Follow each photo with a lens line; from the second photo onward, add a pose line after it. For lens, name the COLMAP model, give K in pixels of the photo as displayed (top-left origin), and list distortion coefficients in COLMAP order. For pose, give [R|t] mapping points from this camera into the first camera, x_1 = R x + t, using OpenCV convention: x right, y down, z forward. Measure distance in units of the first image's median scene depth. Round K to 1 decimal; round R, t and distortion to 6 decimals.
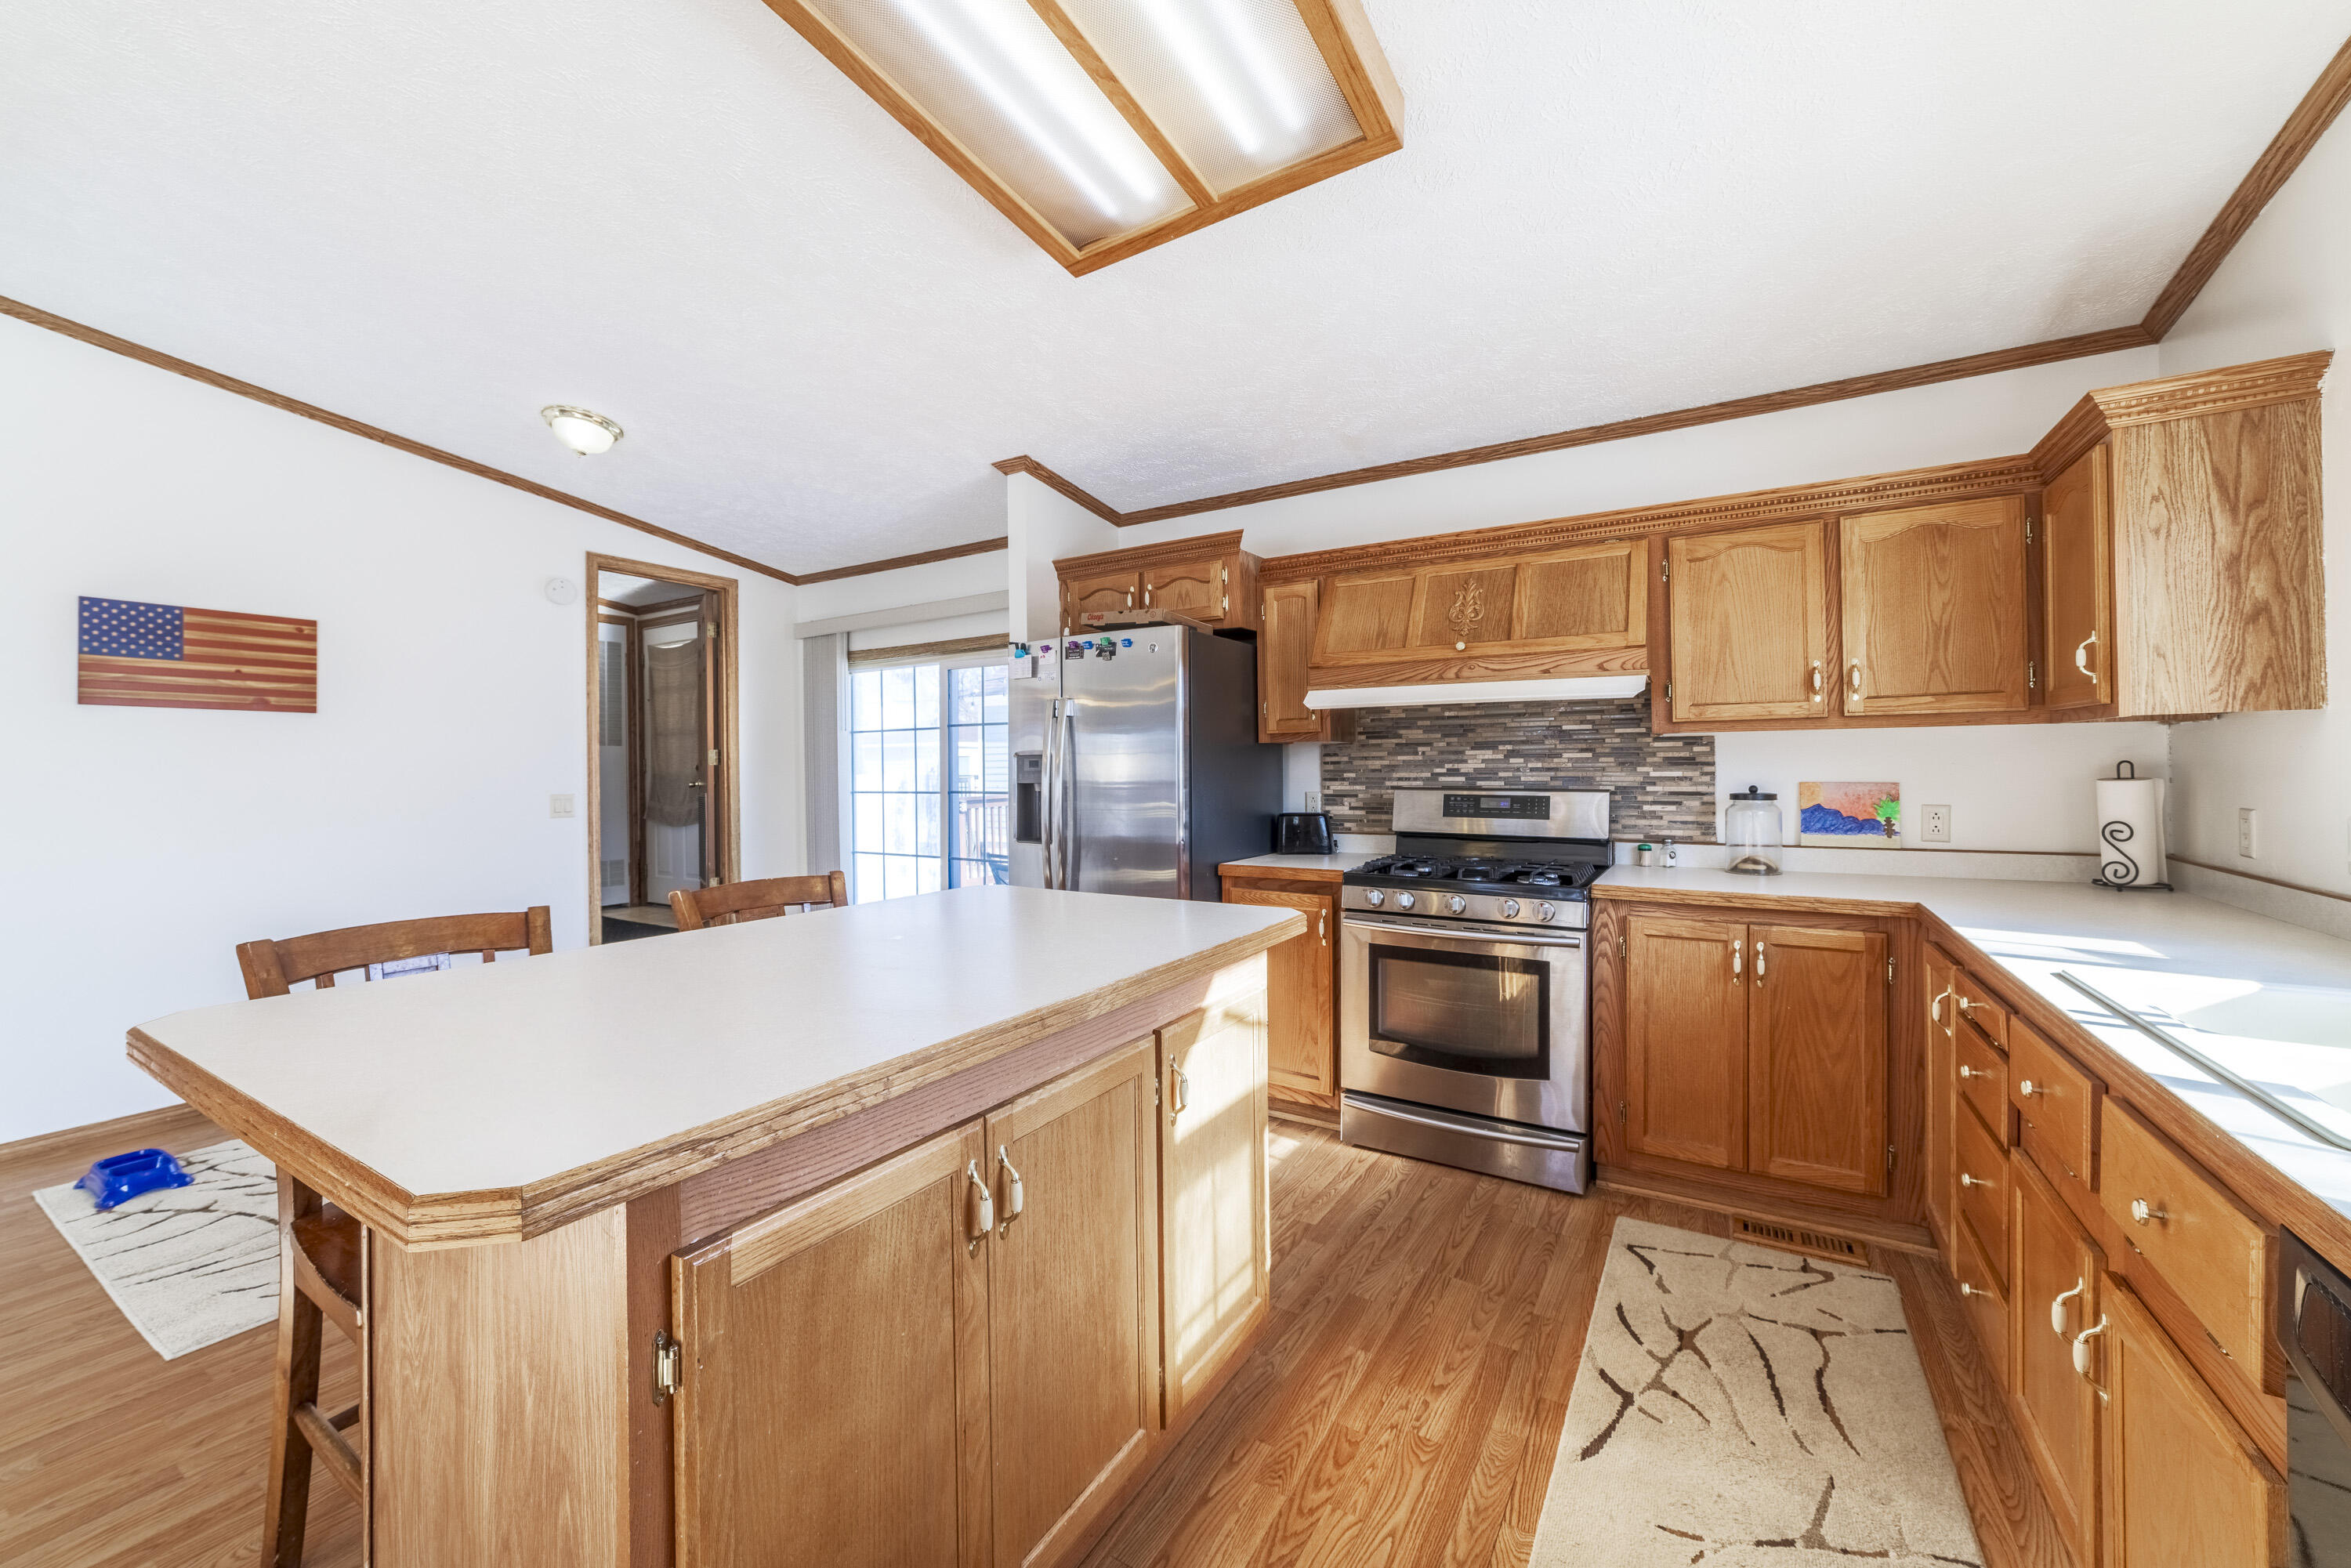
lens RADIAL K [[900.8, 0, 1163.3], [0, 900.8, 765.8], [0, 0, 1]] dist [-0.027538, 0.008747]
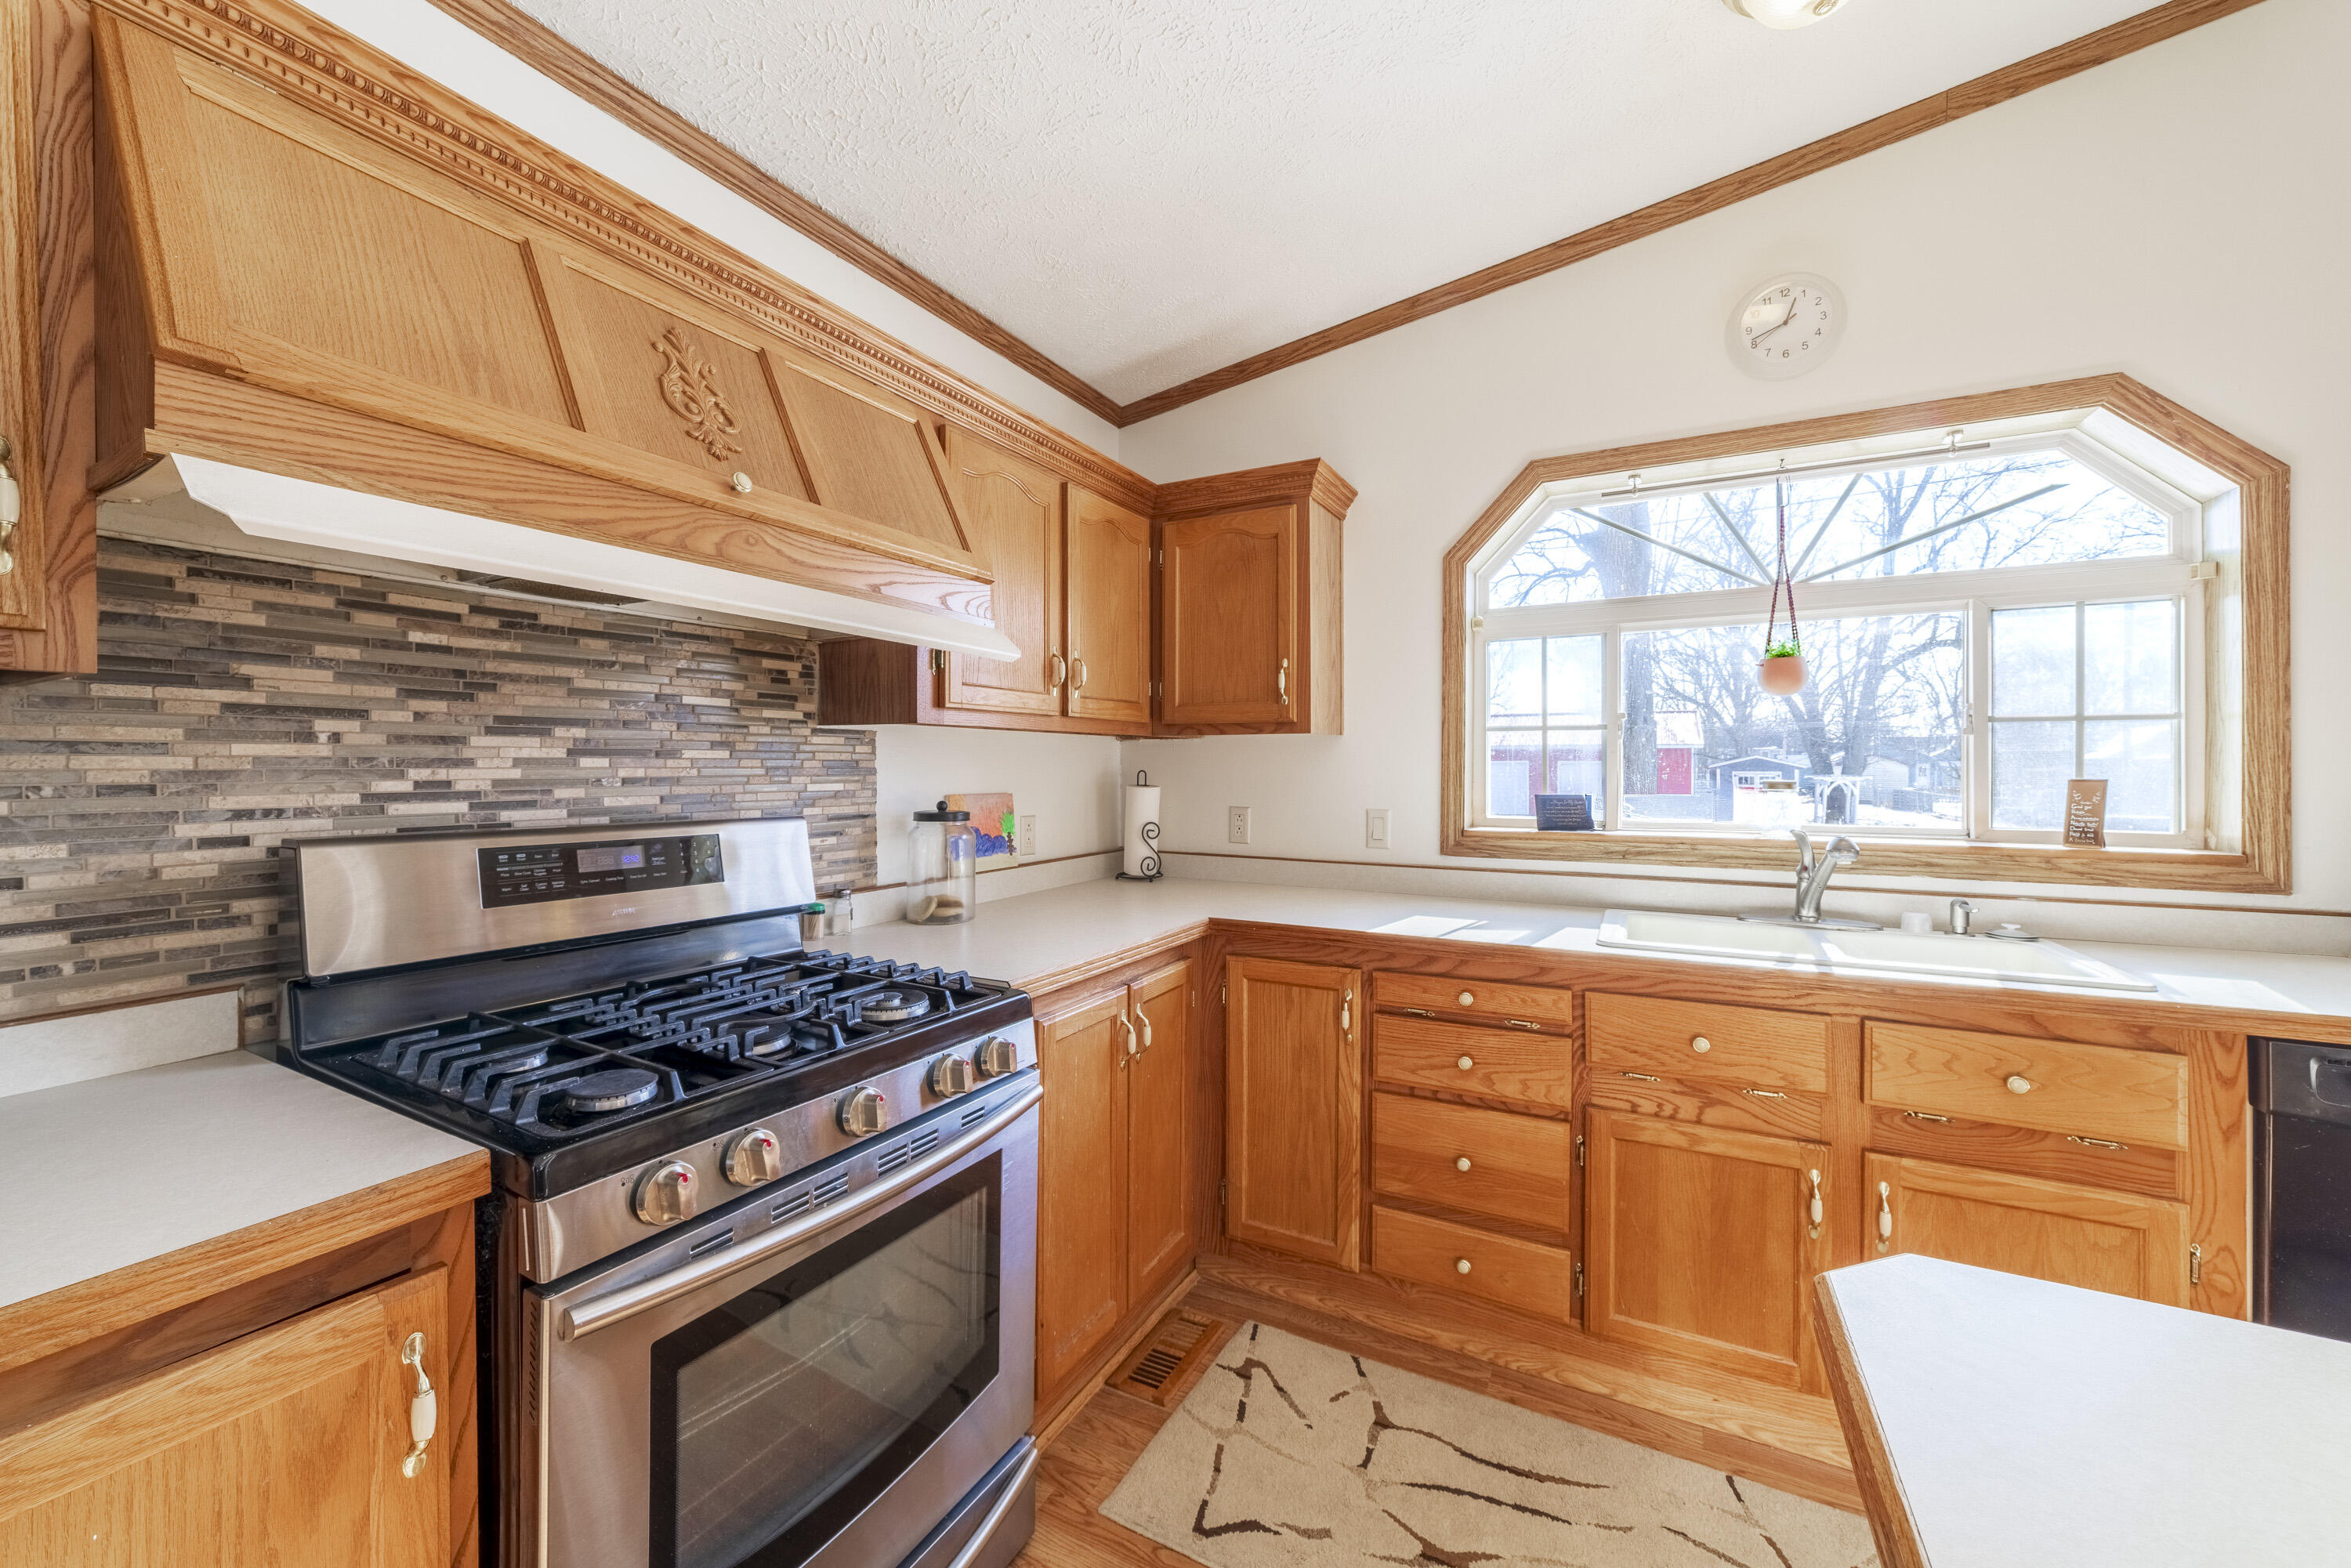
lens RADIAL K [[900.8, 0, 1163.3], [0, 900.8, 765.8], [0, 0, 1]] dist [-0.027538, 0.008747]
pose [[-0.058254, 0.010212, 0.998250, -0.083024], [0.000003, 0.999948, -0.010229, 0.000483], [-0.998302, -0.000593, -0.058251, 0.788890]]
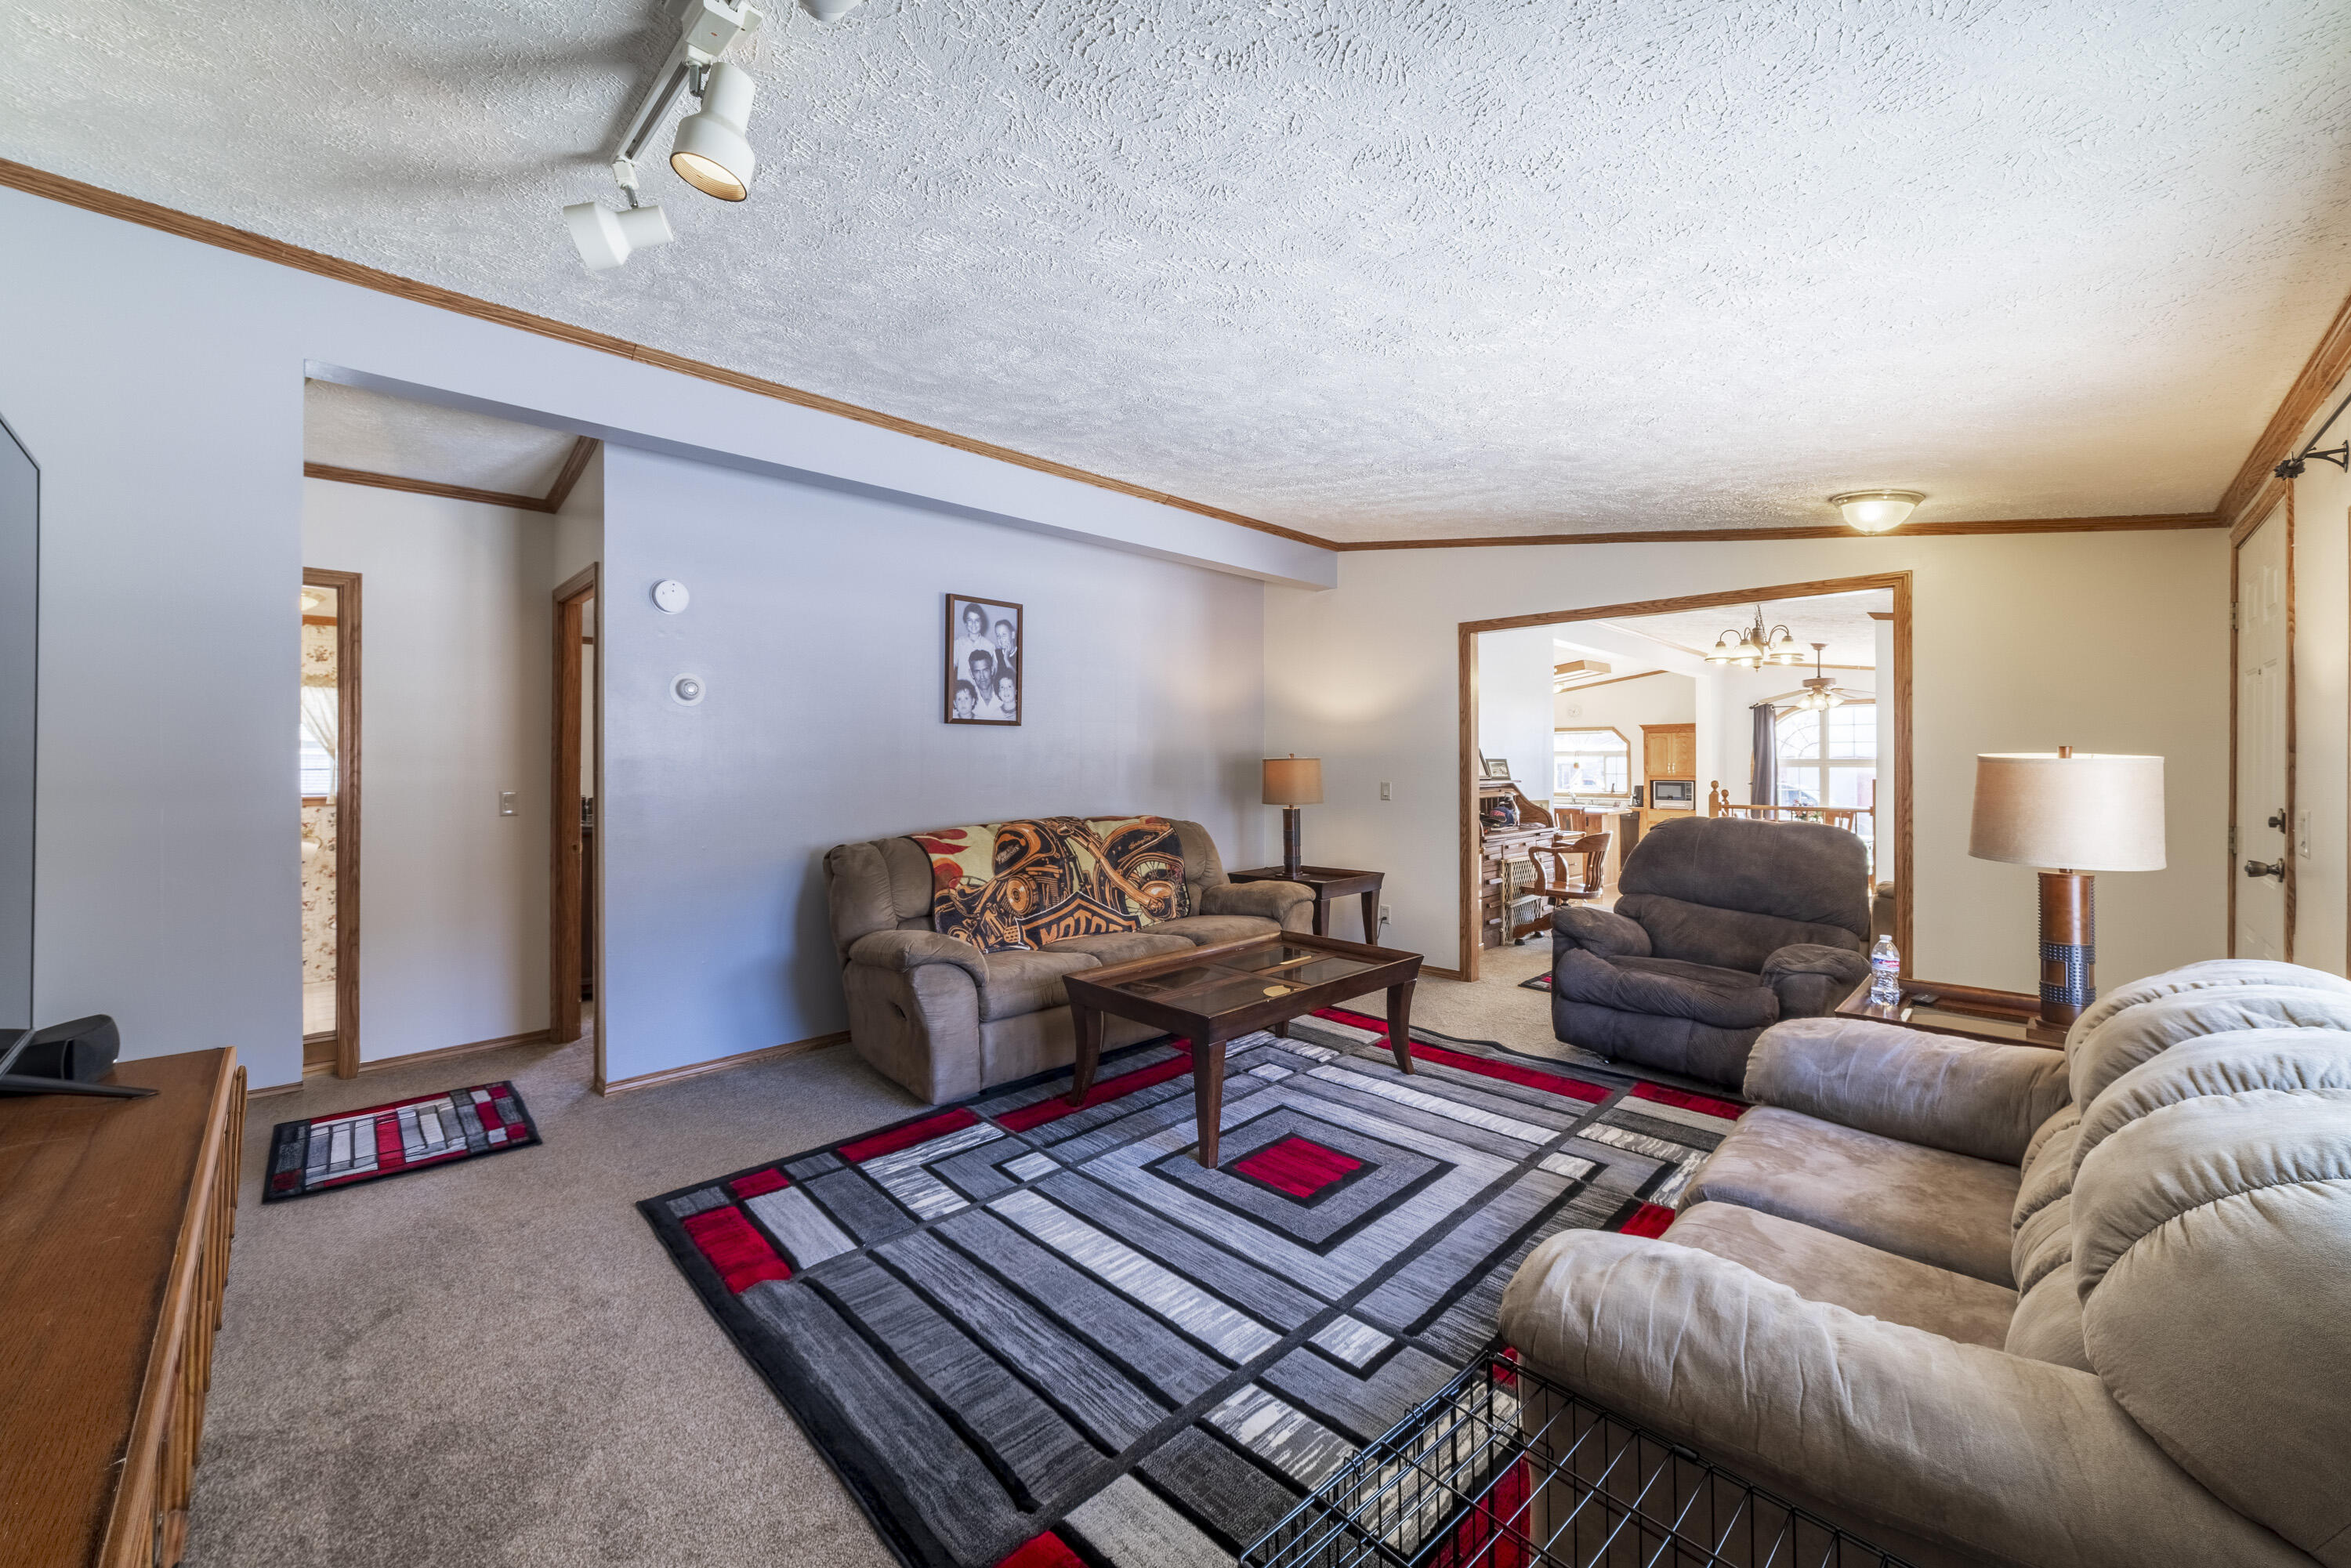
lens RADIAL K [[900.8, 0, 1163.3], [0, 900.8, 765.8], [0, 0, 1]] dist [-0.027538, 0.008747]
pose [[0.238833, 0.007739, 0.971030, -4.275714], [-0.001050, 0.999970, -0.007712, -0.044283], [-0.971060, 0.000822, 0.238834, 1.201265]]
